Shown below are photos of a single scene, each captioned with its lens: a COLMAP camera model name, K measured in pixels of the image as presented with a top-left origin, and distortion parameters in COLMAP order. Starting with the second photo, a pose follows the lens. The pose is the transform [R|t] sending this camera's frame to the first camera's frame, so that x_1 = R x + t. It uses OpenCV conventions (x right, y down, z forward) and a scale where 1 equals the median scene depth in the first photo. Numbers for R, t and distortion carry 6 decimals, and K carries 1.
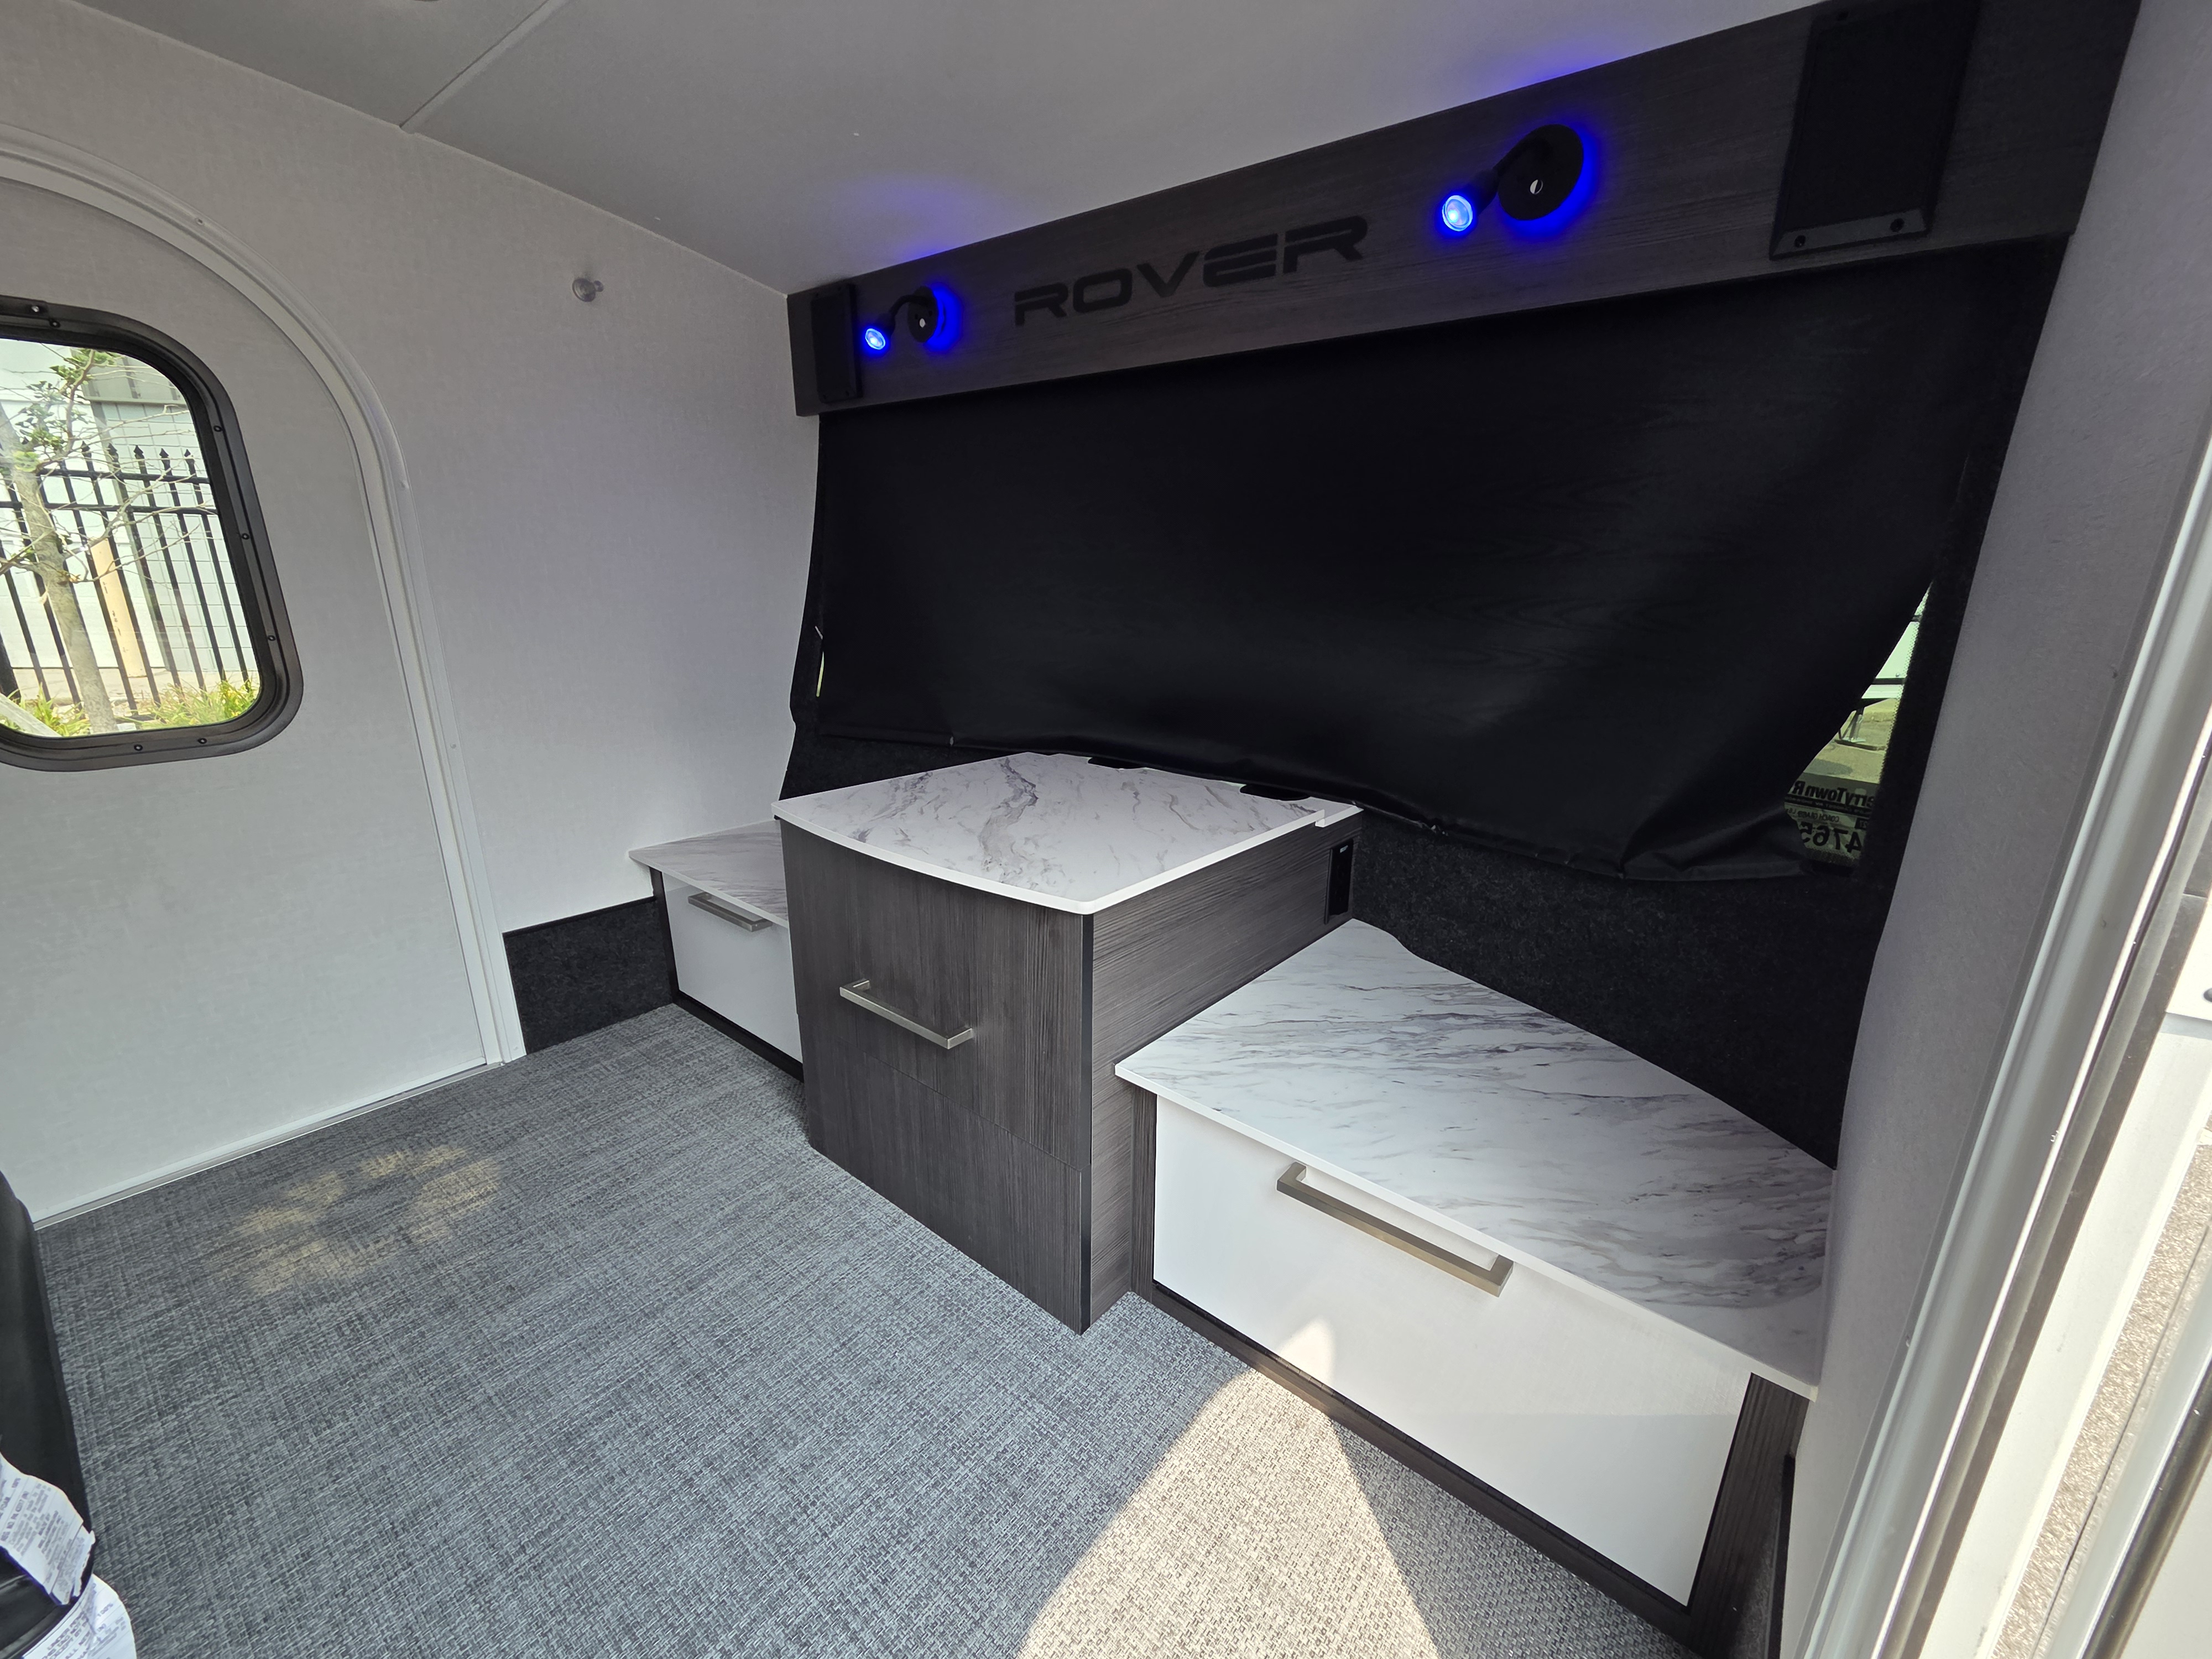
lens RADIAL K [[908.8, 0, 1120.8], [0, 908.8, 837.5], [0, 0, 1]] dist [-0.000616, 0.001331]
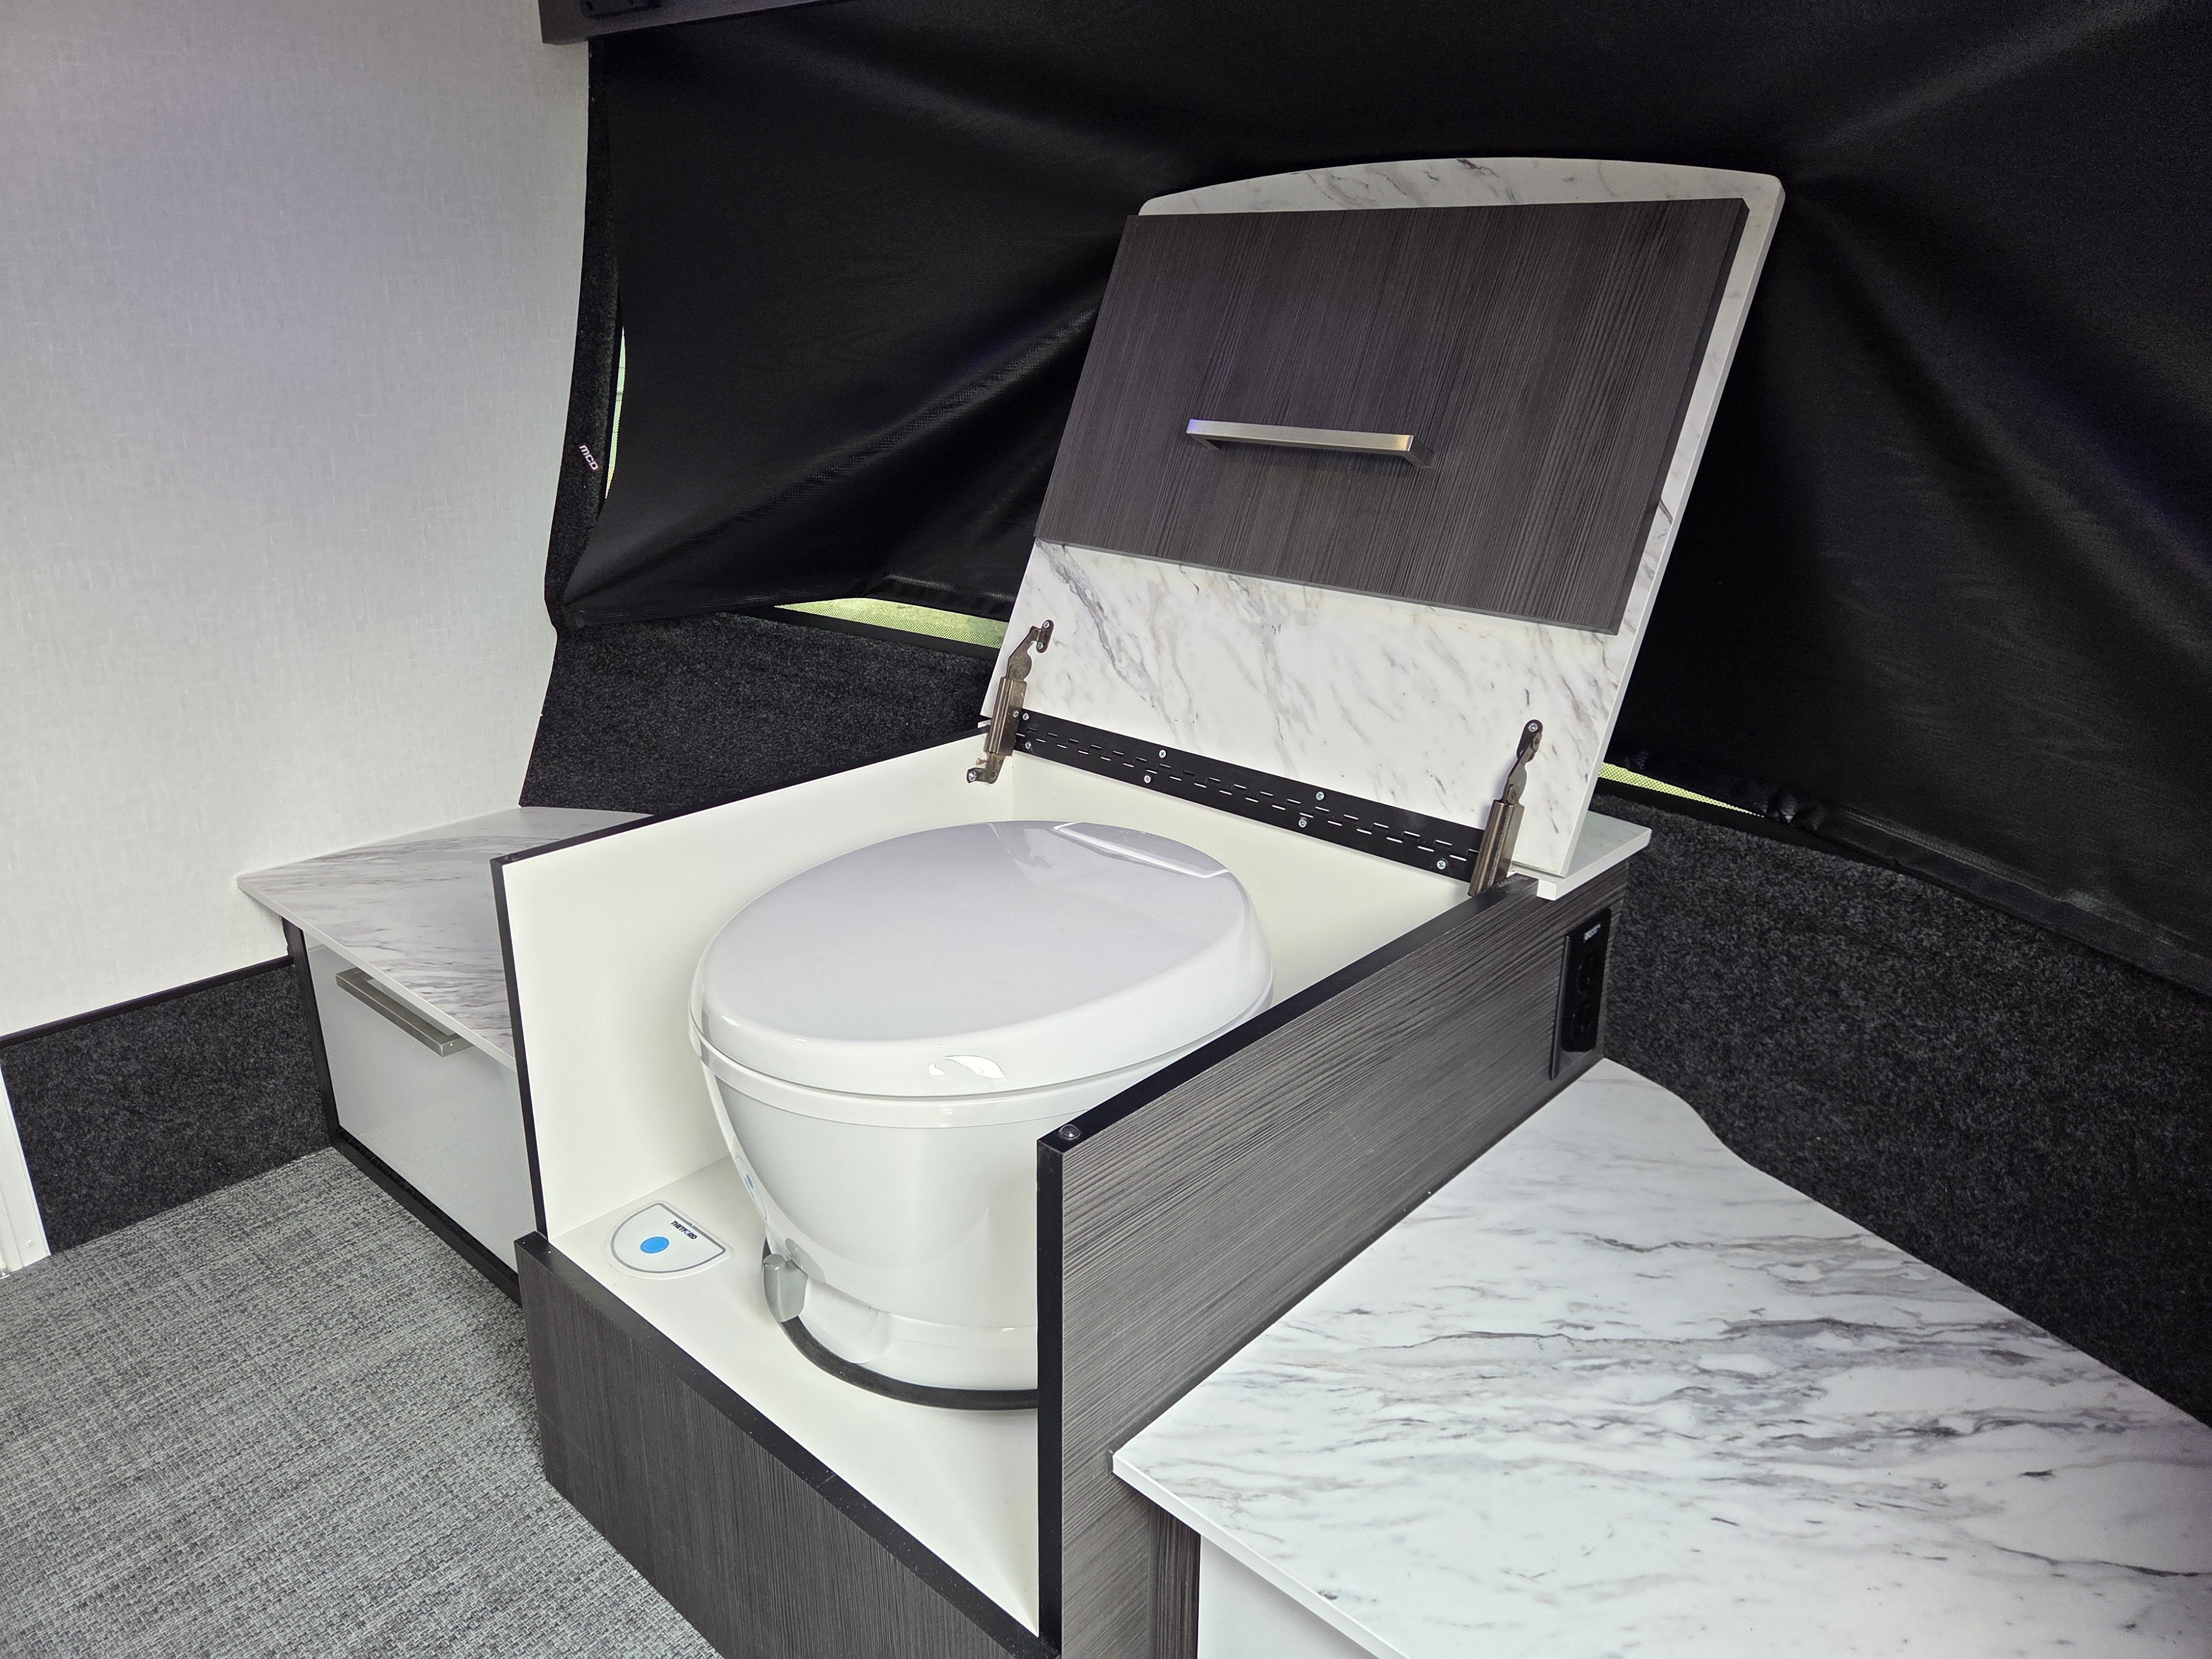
lens RADIAL K [[1525.8, 0, 1096.1], [0, 1525.8, 816.2], [0, 0, 1]] dist [0.037202, -0.030179]
pose [[0.998720, 0.011291, -0.049312, 0.016779], [-0.009244, 0.999094, 0.041547, -0.093761], [0.049736, -0.041038, 0.997919, 0.172920]]
